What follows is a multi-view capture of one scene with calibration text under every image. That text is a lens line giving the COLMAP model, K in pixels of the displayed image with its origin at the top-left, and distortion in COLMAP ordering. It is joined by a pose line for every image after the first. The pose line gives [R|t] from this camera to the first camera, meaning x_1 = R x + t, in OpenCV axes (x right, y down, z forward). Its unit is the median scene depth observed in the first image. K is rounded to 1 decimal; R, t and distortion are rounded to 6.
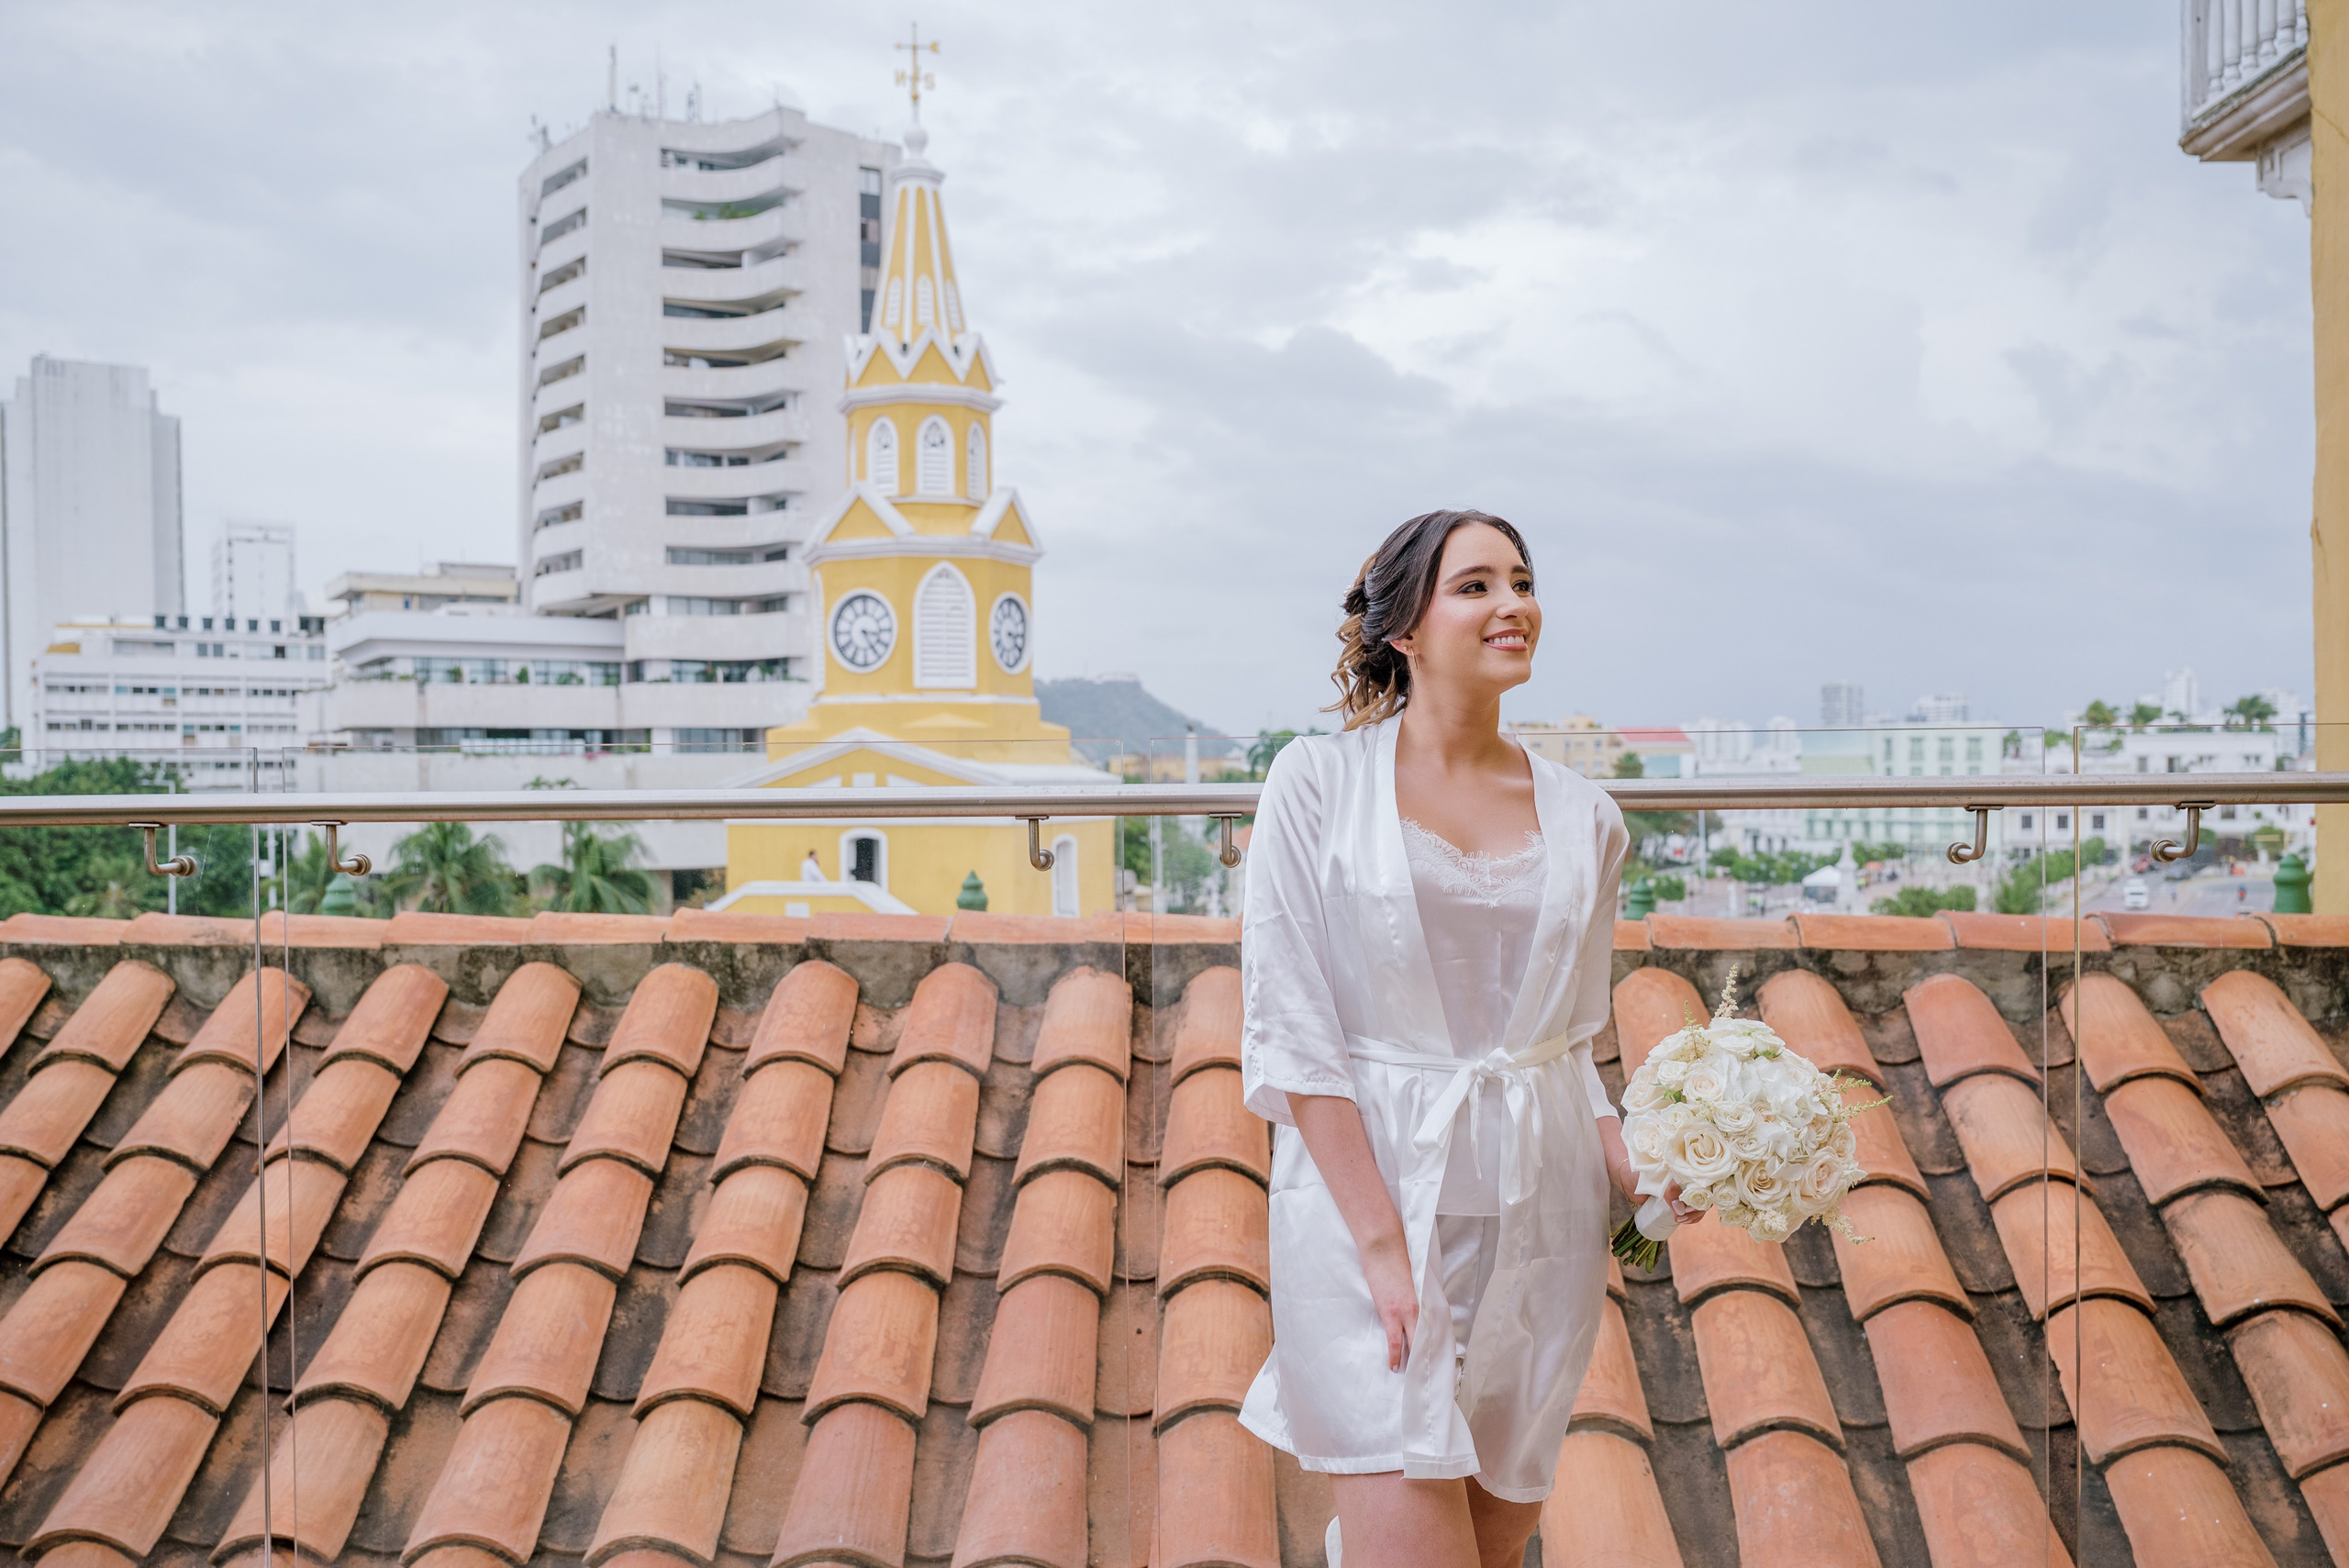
lens RADIAL K [[1909.6, 0, 1163.8], [0, 1909.6, 803.5], [0, 0, 1]] dist [-0.002056, -0.000784]
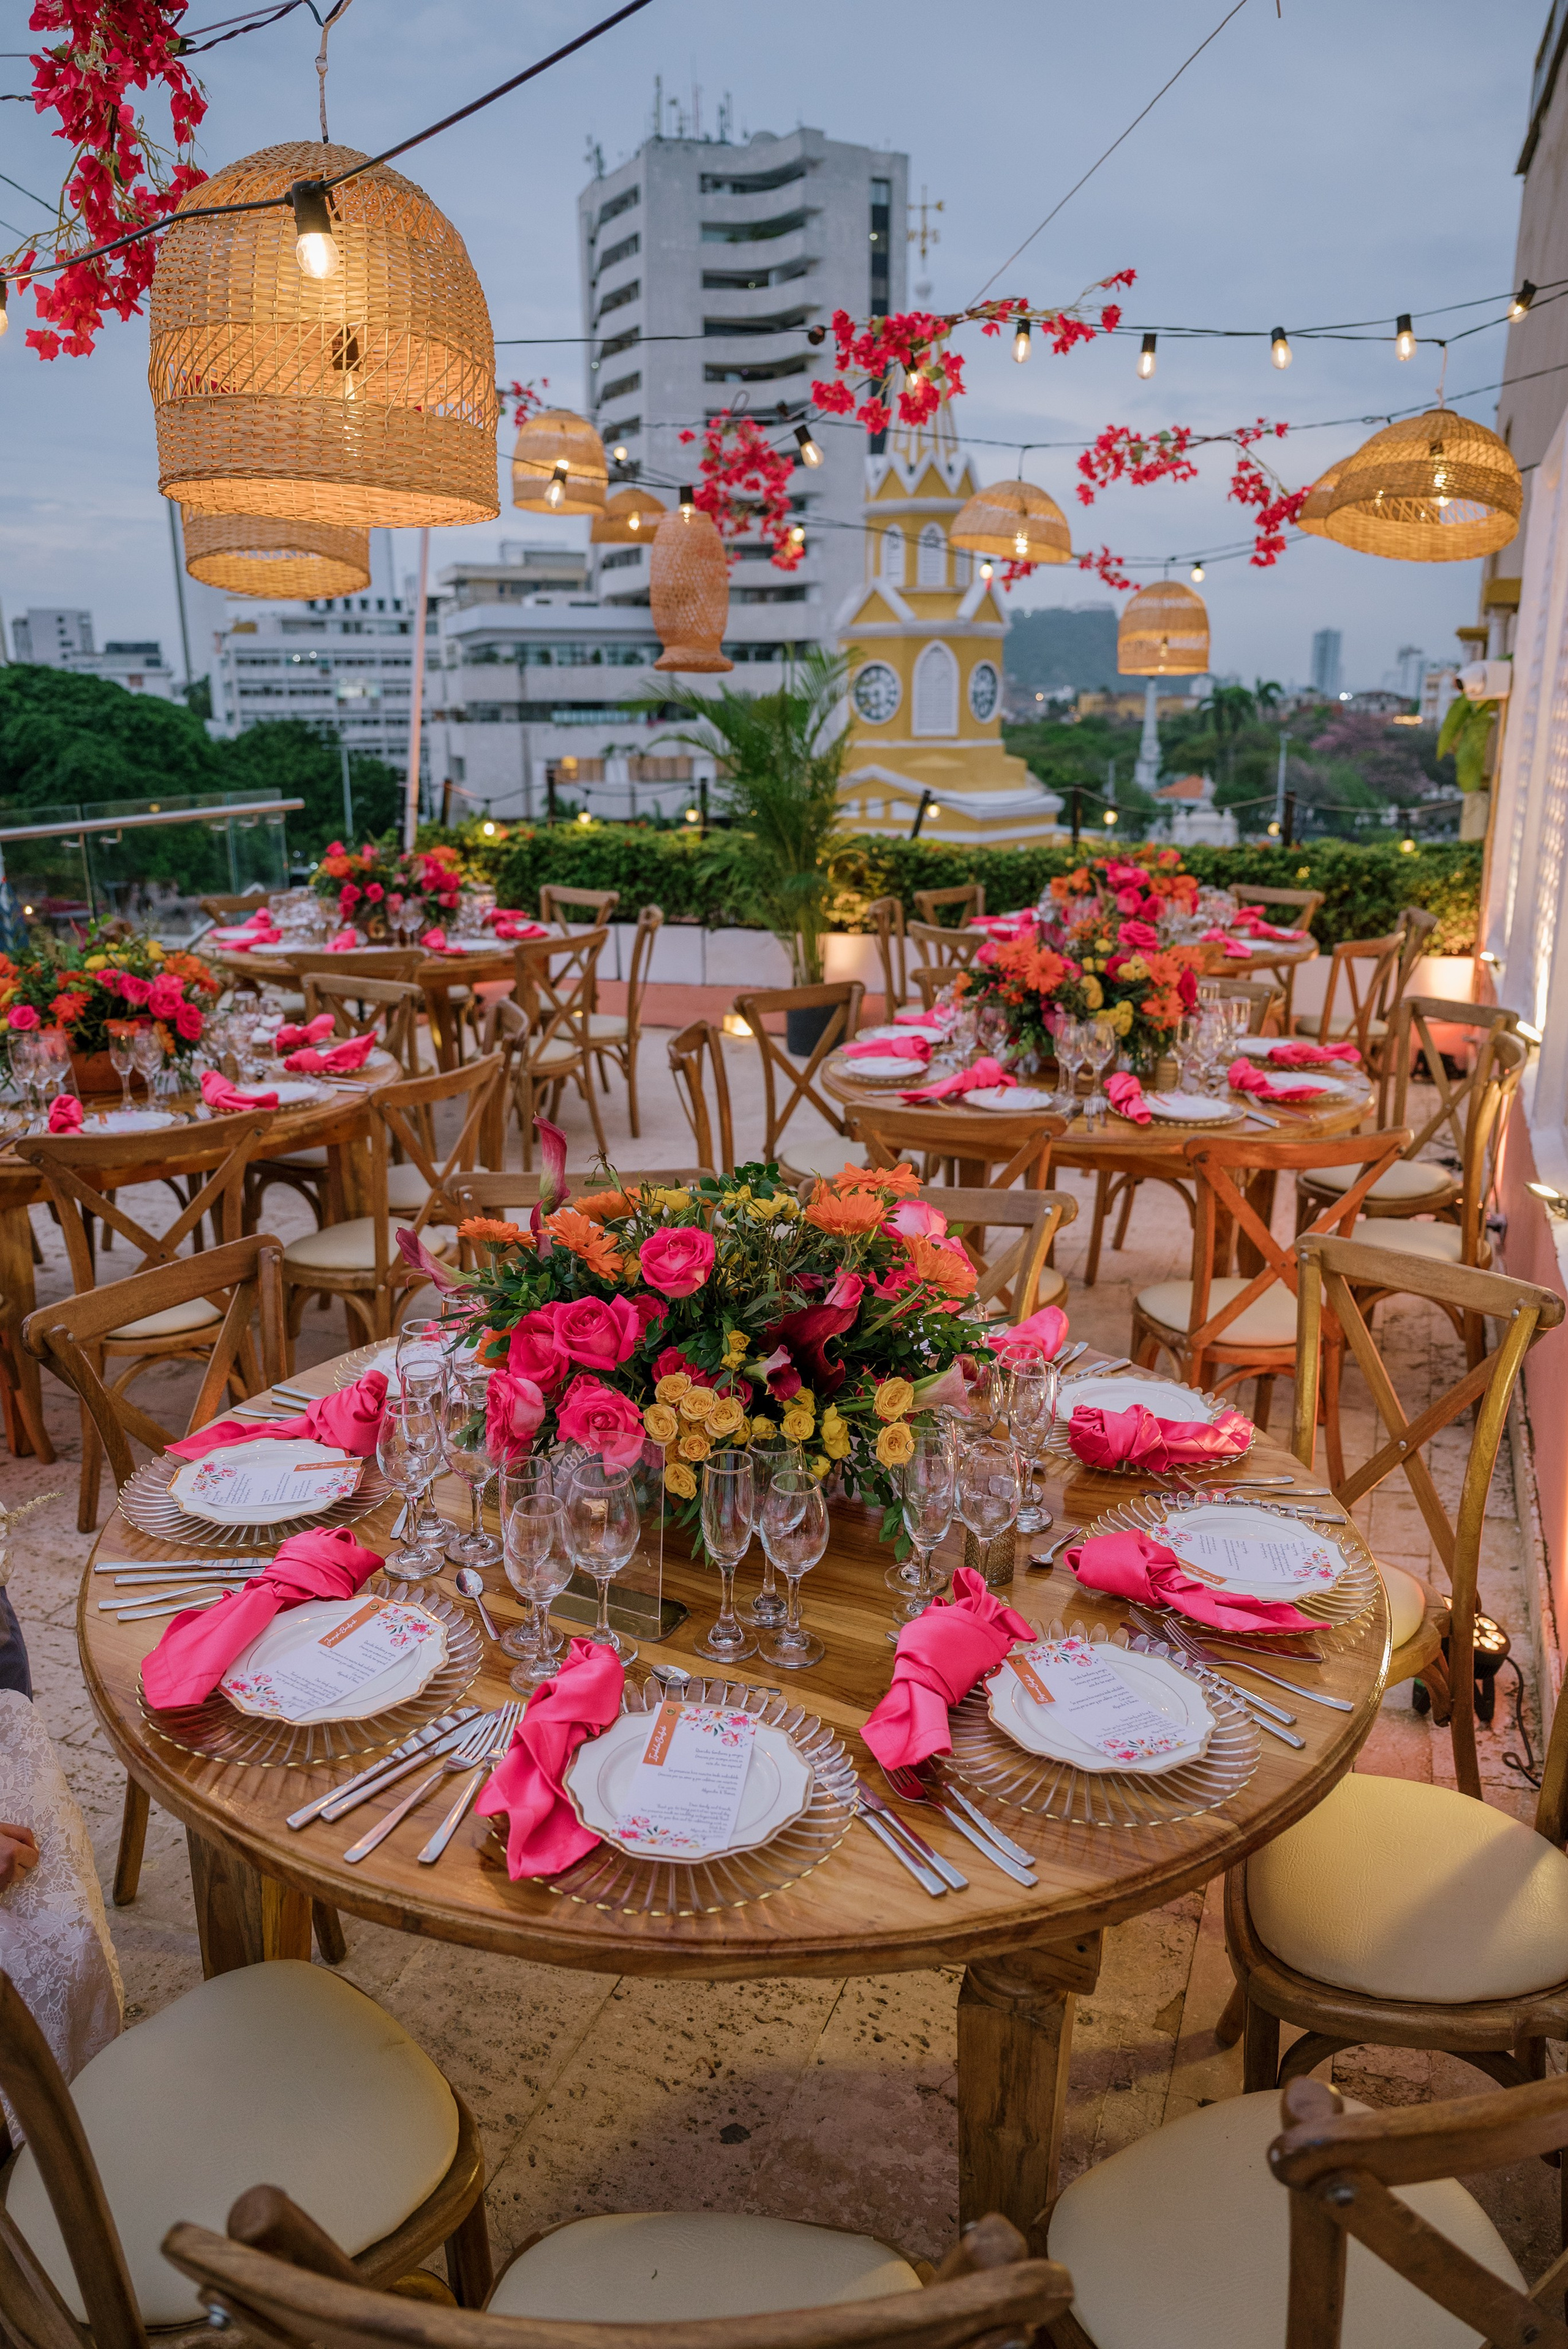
lens RADIAL K [[1611.2, 0, 780.3], [0, 1611.2, 1163.3], [0, 0, 1]] dist [0.013479, -0.001793]
pose [[0.979013, 0.052713, -0.196862, 0.021084], [-0.000846, 0.967013, 0.254724, -0.058279], [0.203796, -0.249212, 0.946763, -0.197010]]
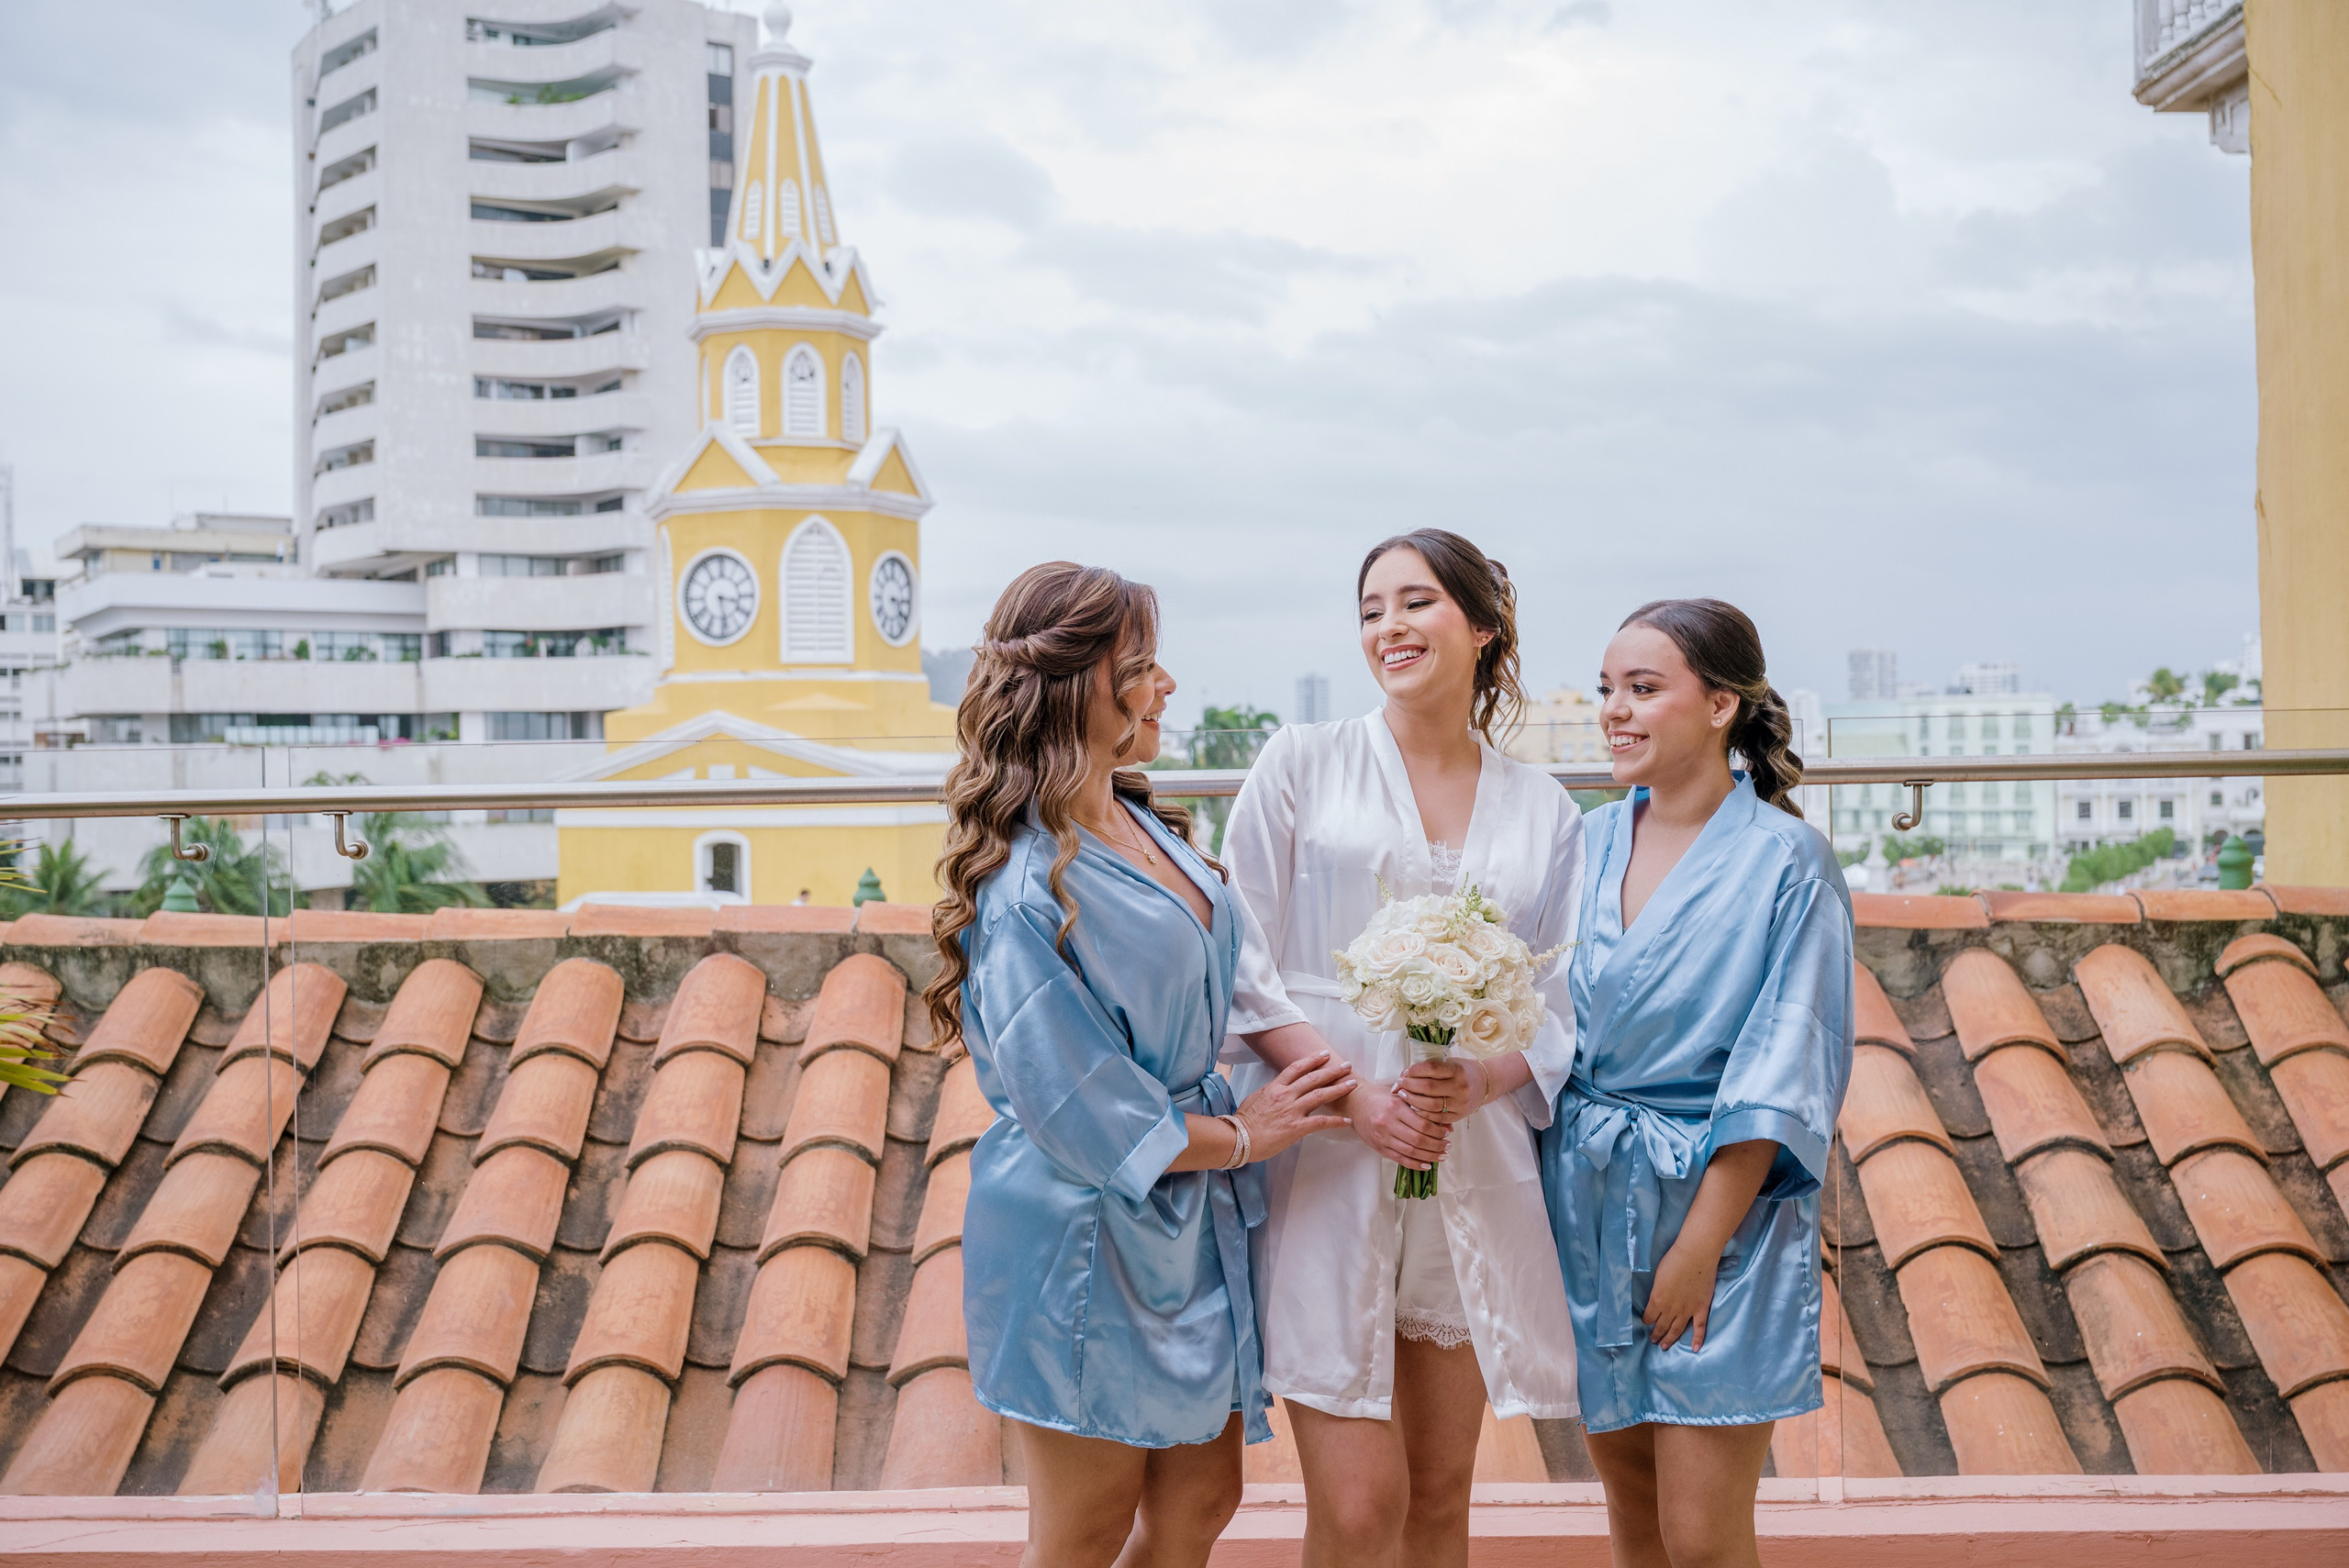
lens RADIAL K [[2269.7, 0, 1175.8], [0, 2269.7, 766.3], [0, 0, 1]] dist [0.019433, 0.000000]
pose [[0.999003, -0.008175, 0.043892, 0.000268], [0.008765, 0.999874, -0.013262, 0.000208], [-0.043778, 0.013634, 0.998948, -0.017101]]
